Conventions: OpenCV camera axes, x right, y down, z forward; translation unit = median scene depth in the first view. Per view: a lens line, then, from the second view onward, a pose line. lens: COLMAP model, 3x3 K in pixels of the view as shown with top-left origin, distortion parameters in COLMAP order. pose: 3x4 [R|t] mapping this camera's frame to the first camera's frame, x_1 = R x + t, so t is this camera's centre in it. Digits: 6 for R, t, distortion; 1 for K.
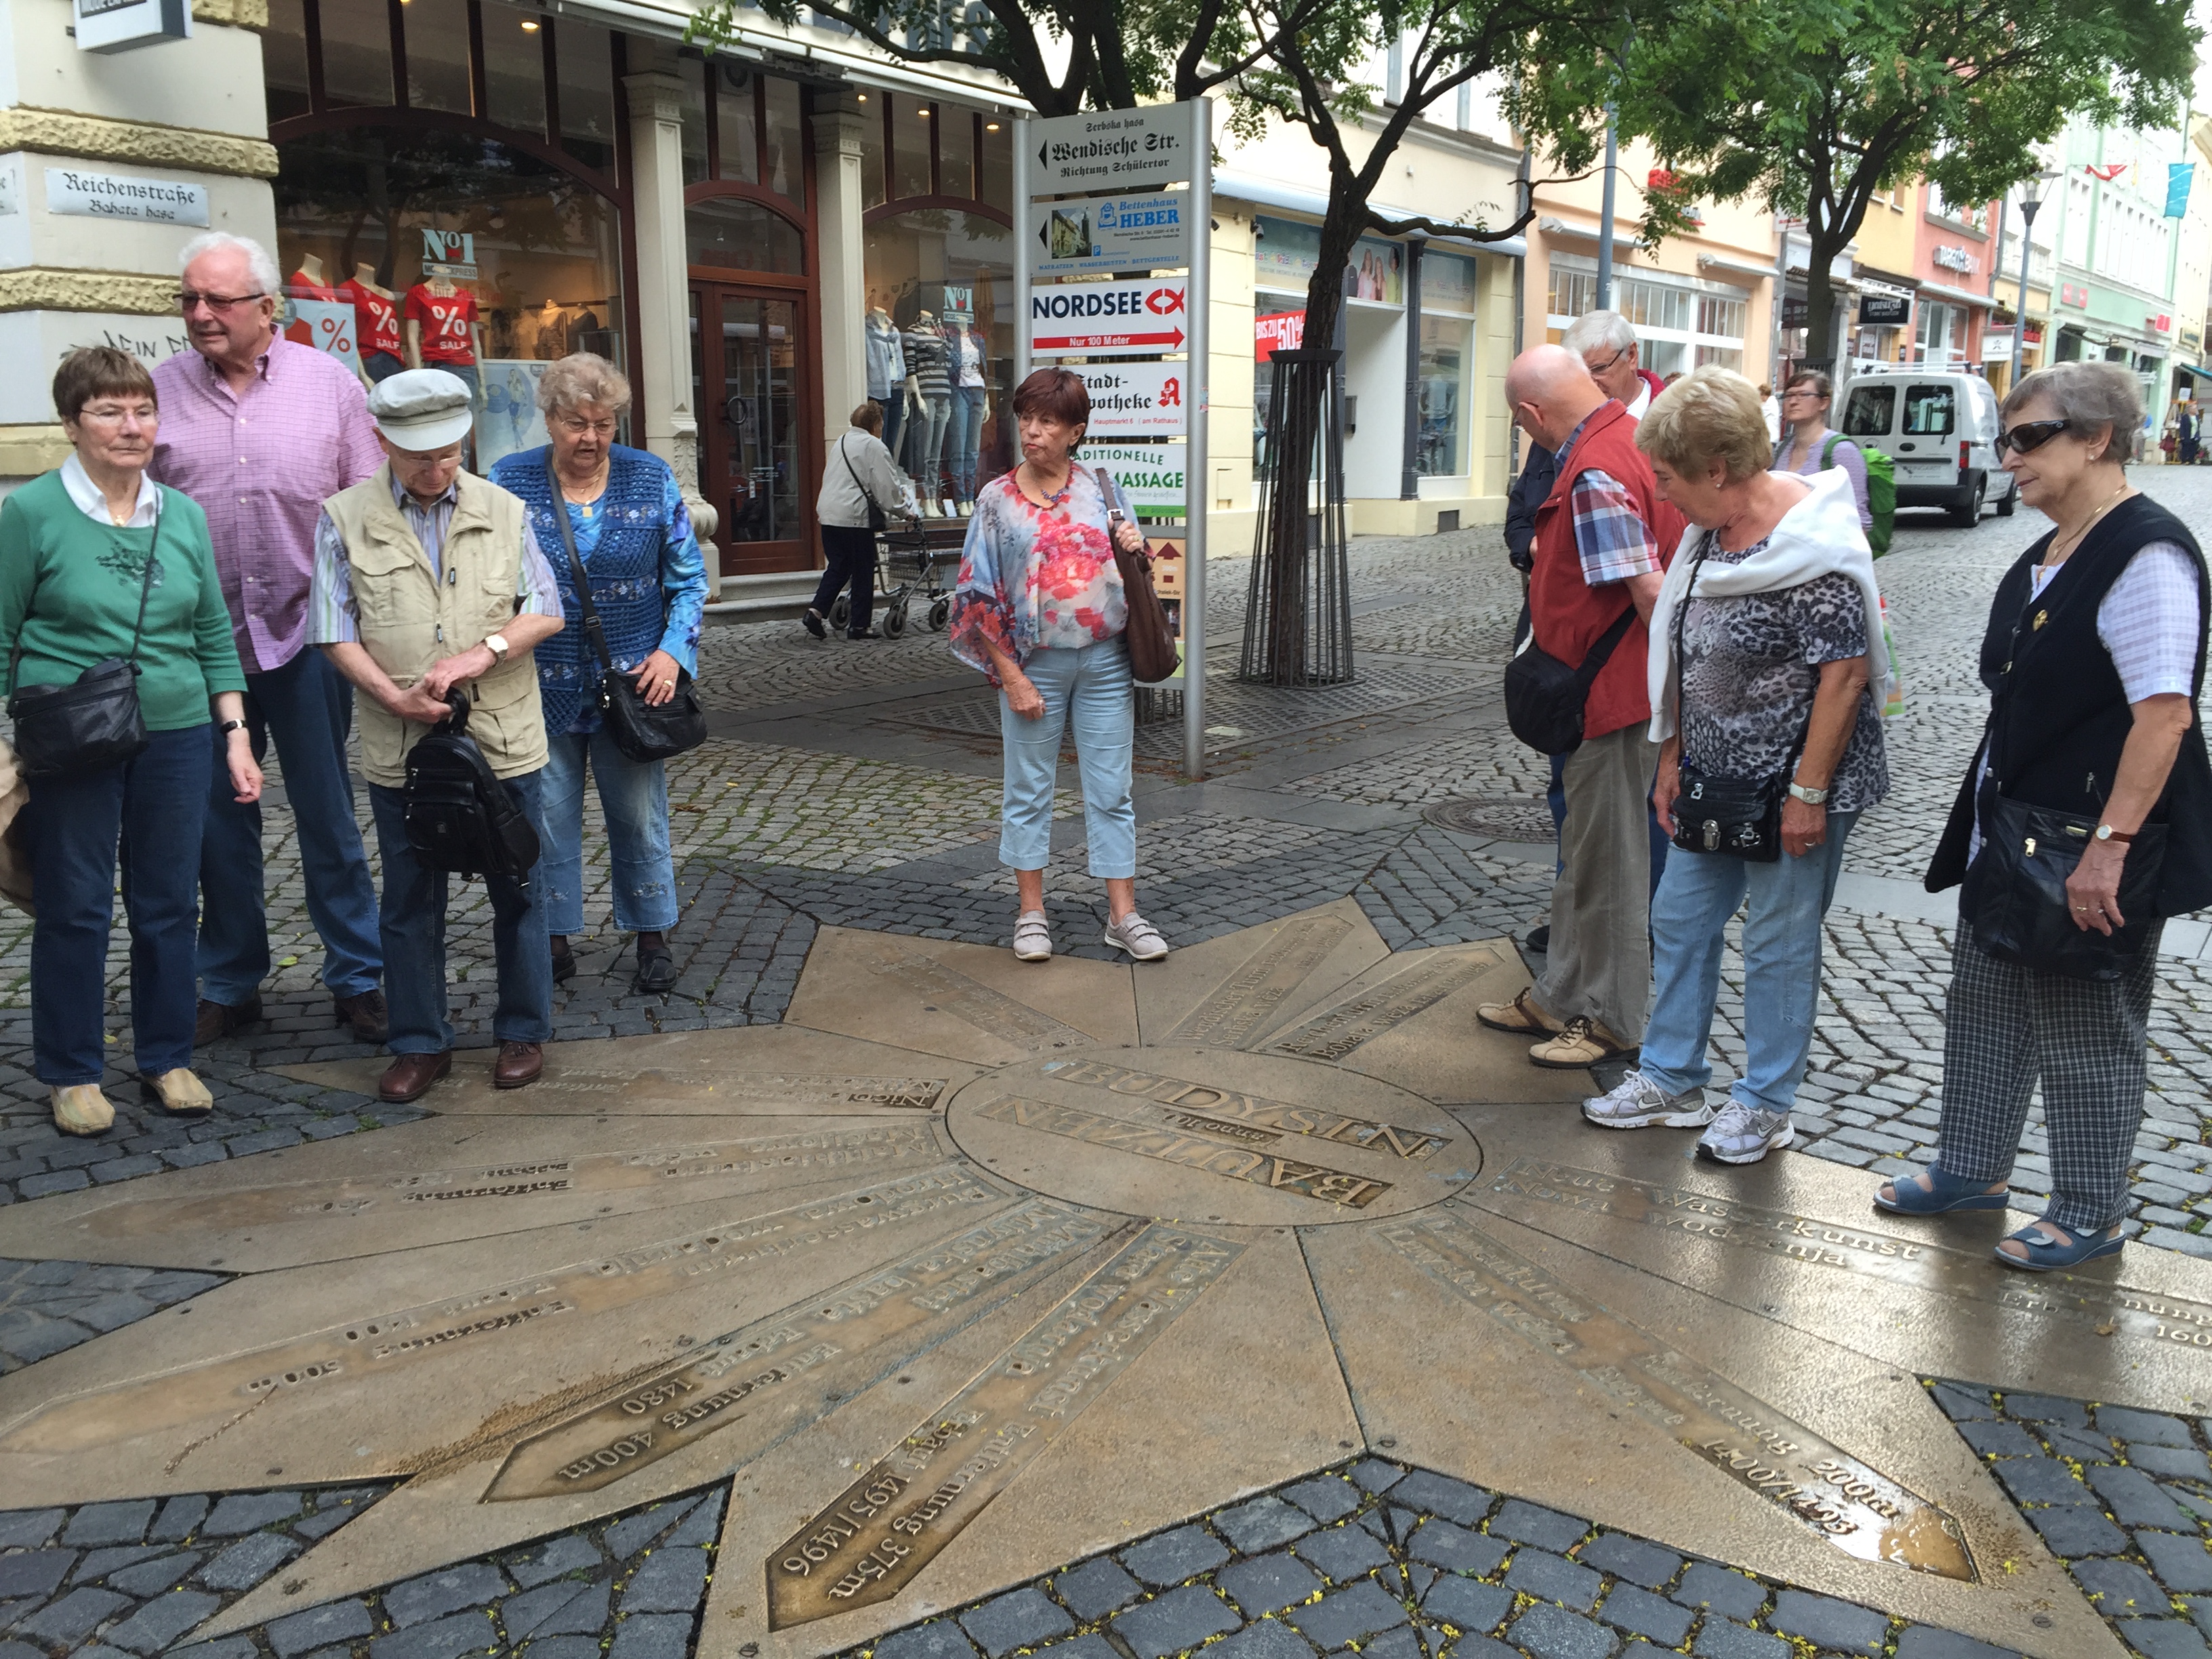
lens RADIAL K [[1875.9, 0, 1107.0], [0, 1875.9, 746.0], [0, 0, 1]] dist [0.126773, -0.139219]
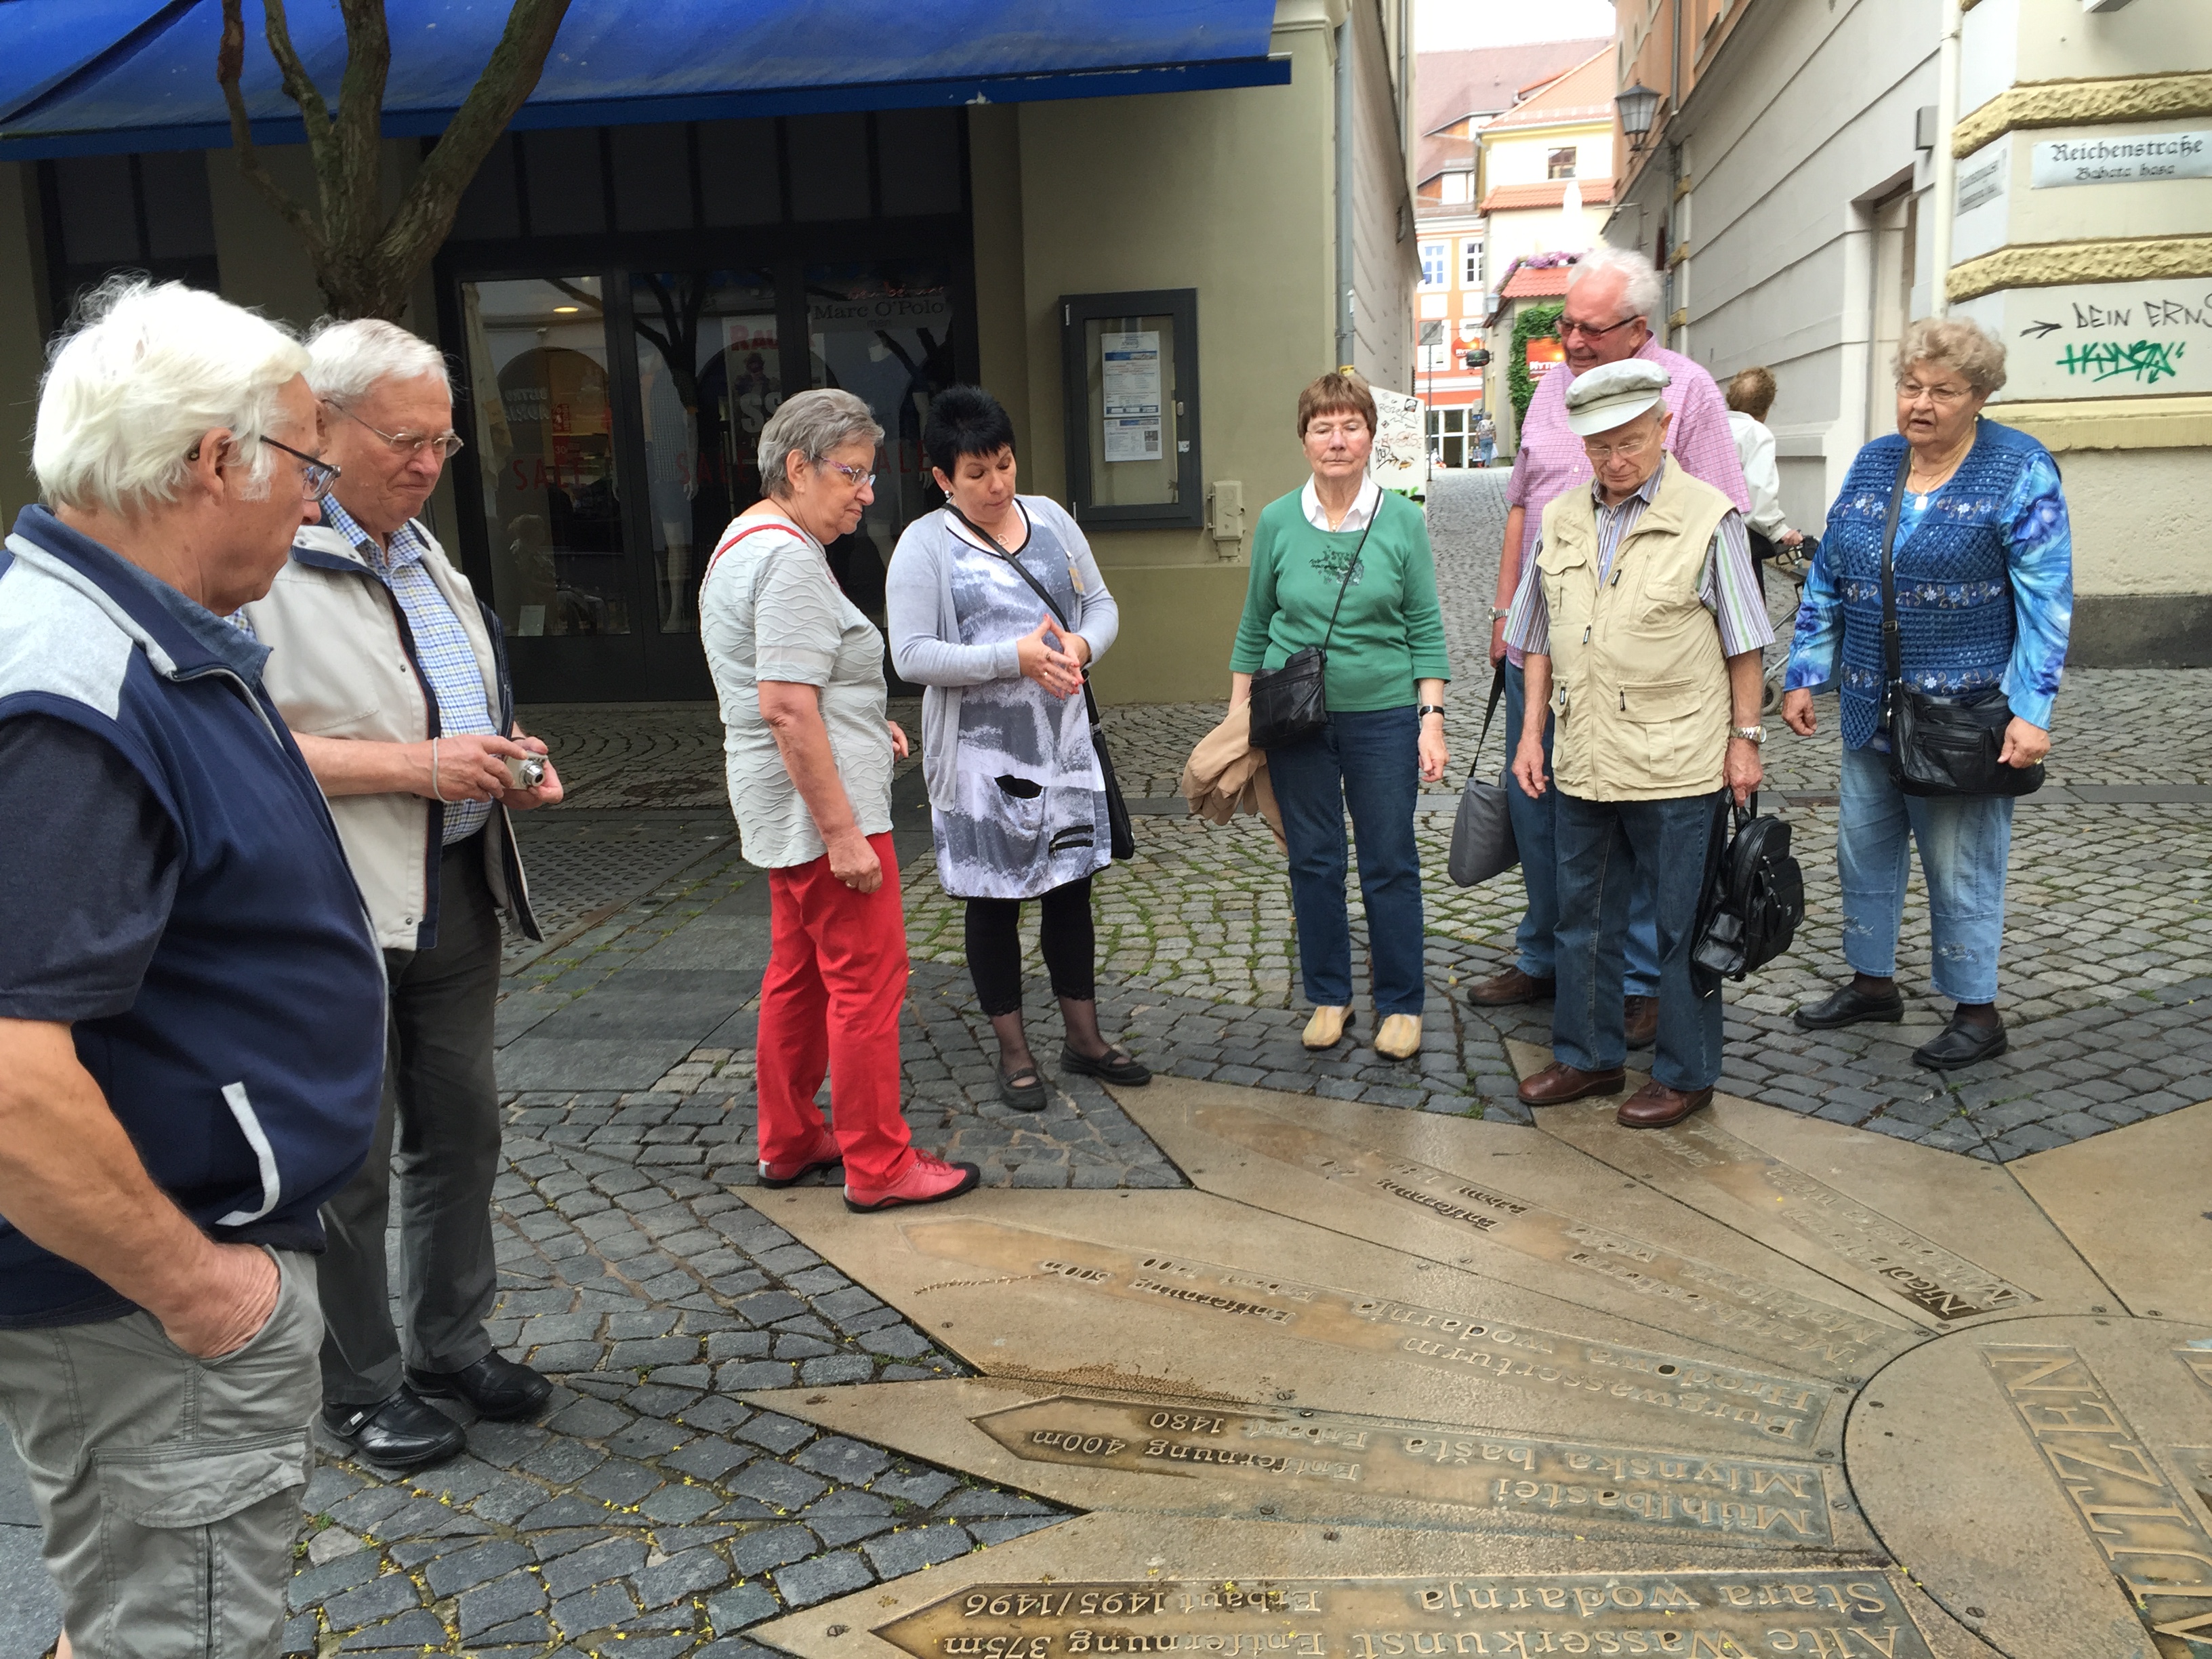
lens RADIAL K [[1871.8, 0, 1106.0], [0, 1871.8, 829.5], [0, 0, 1]] dist [0.069127, -0.111142]
pose [[0.412652, 0.157347, -0.897196, 0.430604], [-0.099392, 0.986864, 0.127359, -0.064245], [0.905450, 0.036619, 0.422871, 0.396131]]
